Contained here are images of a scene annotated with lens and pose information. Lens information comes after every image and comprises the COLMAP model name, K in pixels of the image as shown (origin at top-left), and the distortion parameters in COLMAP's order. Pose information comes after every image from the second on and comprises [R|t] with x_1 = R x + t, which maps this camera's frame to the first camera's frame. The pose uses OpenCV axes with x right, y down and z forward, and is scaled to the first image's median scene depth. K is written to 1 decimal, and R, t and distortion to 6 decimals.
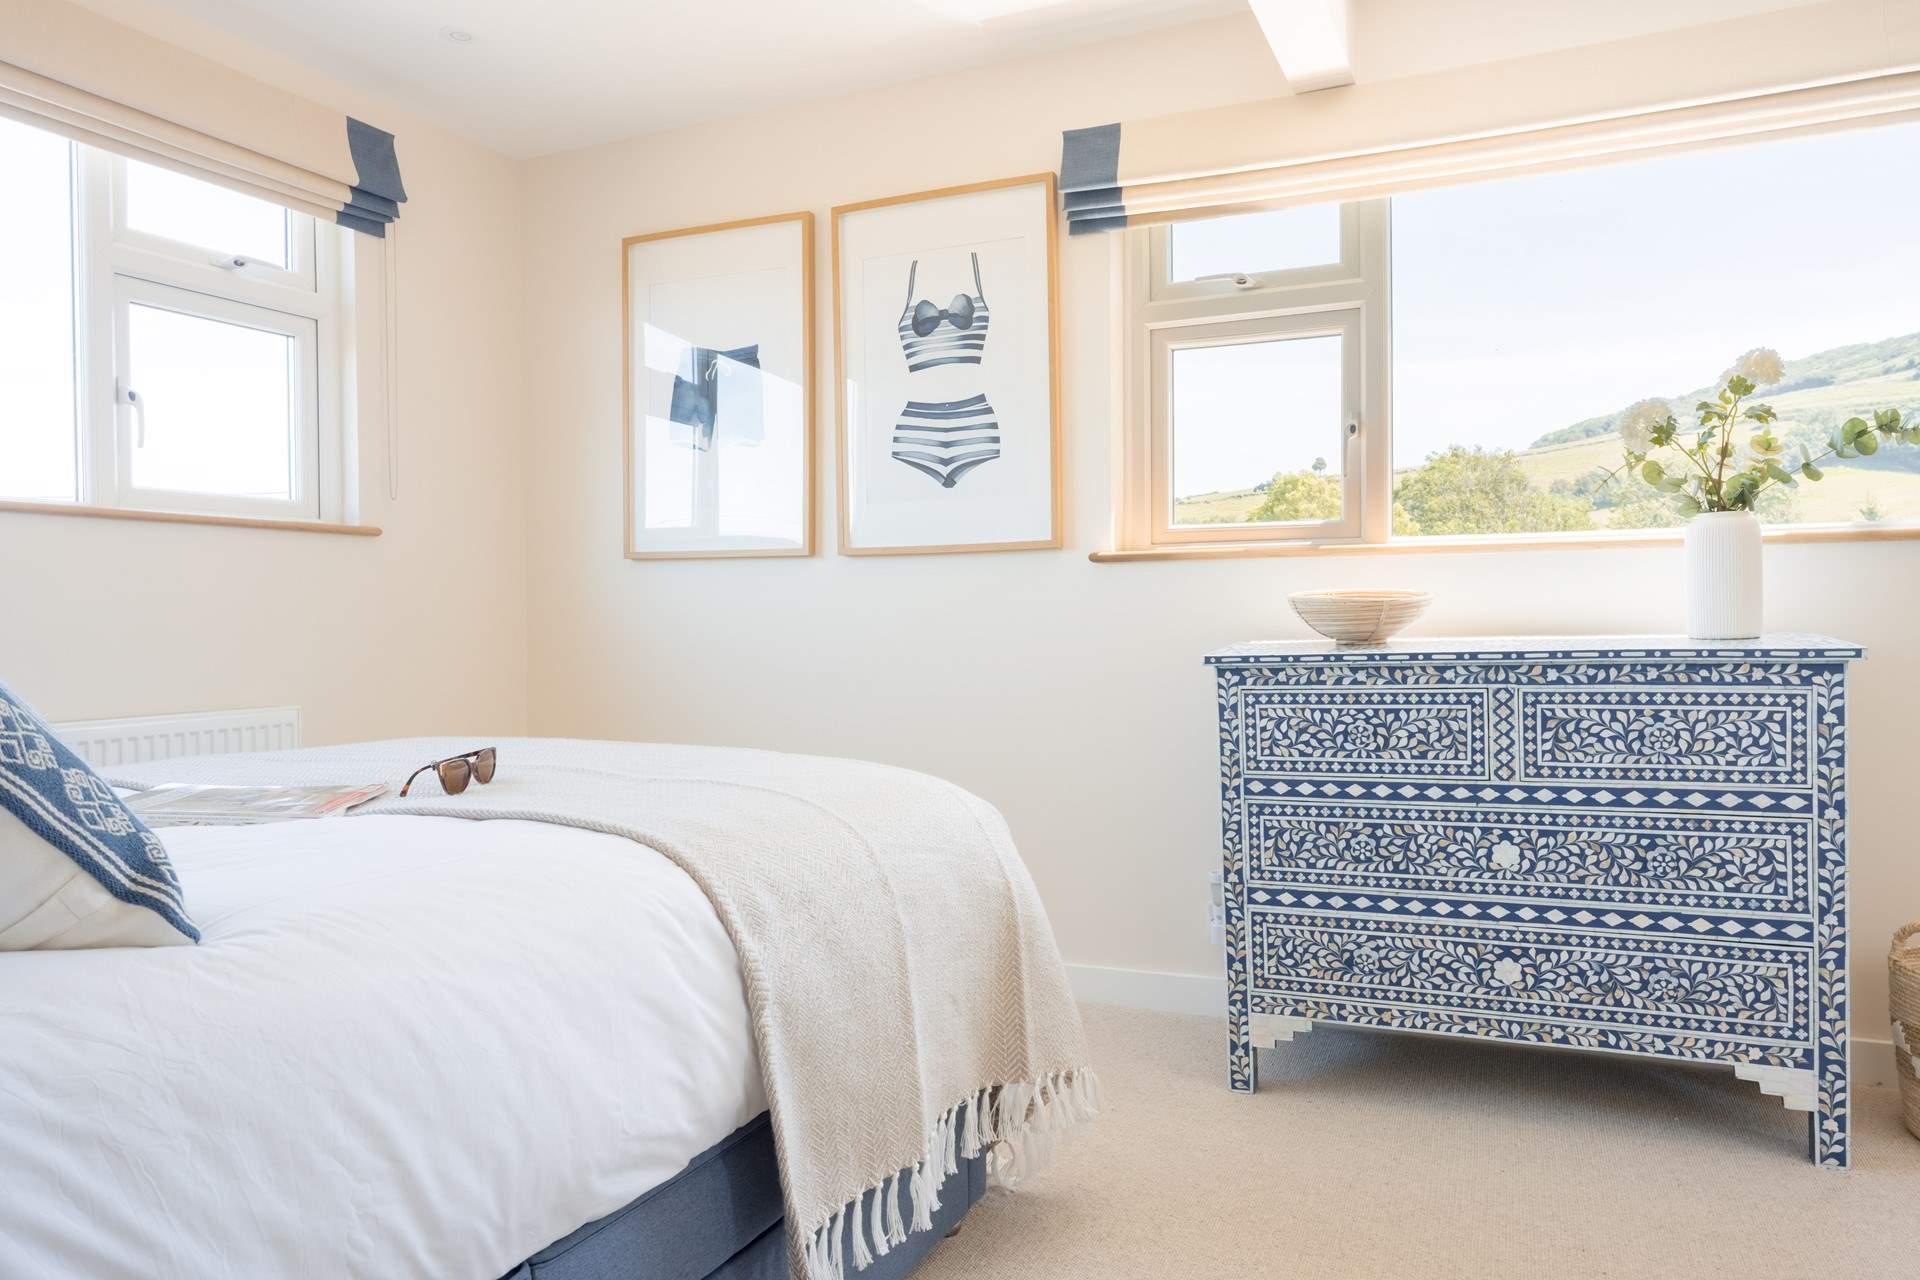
lens RADIAL K [[1256.9, 0, 960.0], [0, 1256.9, 640.0], [0, 0, 1]] dist [-0.002041, 0.004640]
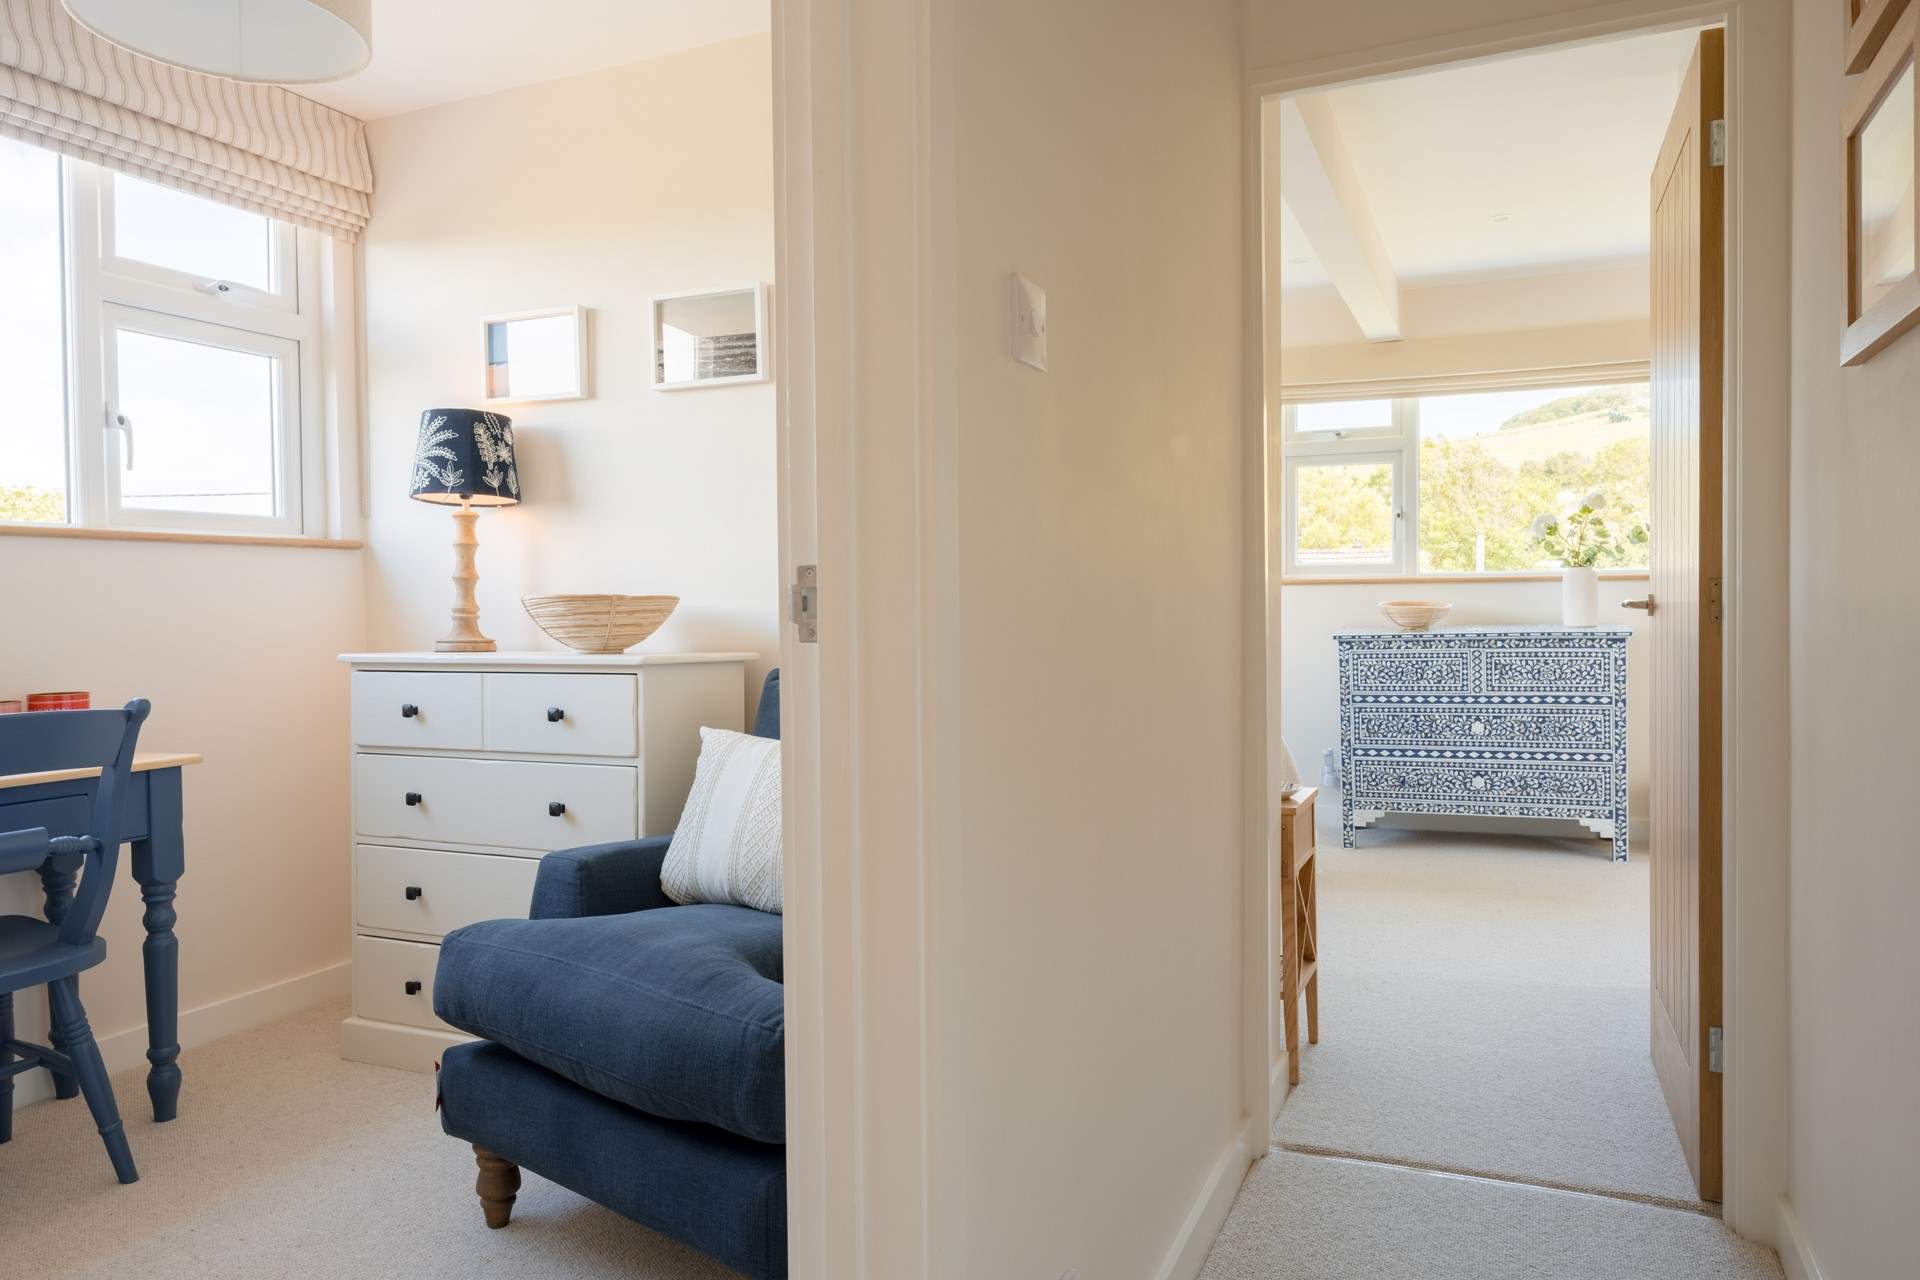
lens RADIAL K [[1256.9, 0, 960.0], [0, 1256.9, 640.0], [0, 0, 1]] dist [-0.002041, 0.004640]
pose [[0.999792, -0.001622, 0.020329, -0.493344], [0.001311, 0.999882, 0.015299, -0.013201], [-0.020352, -0.015269, 0.999676, -1.126025]]
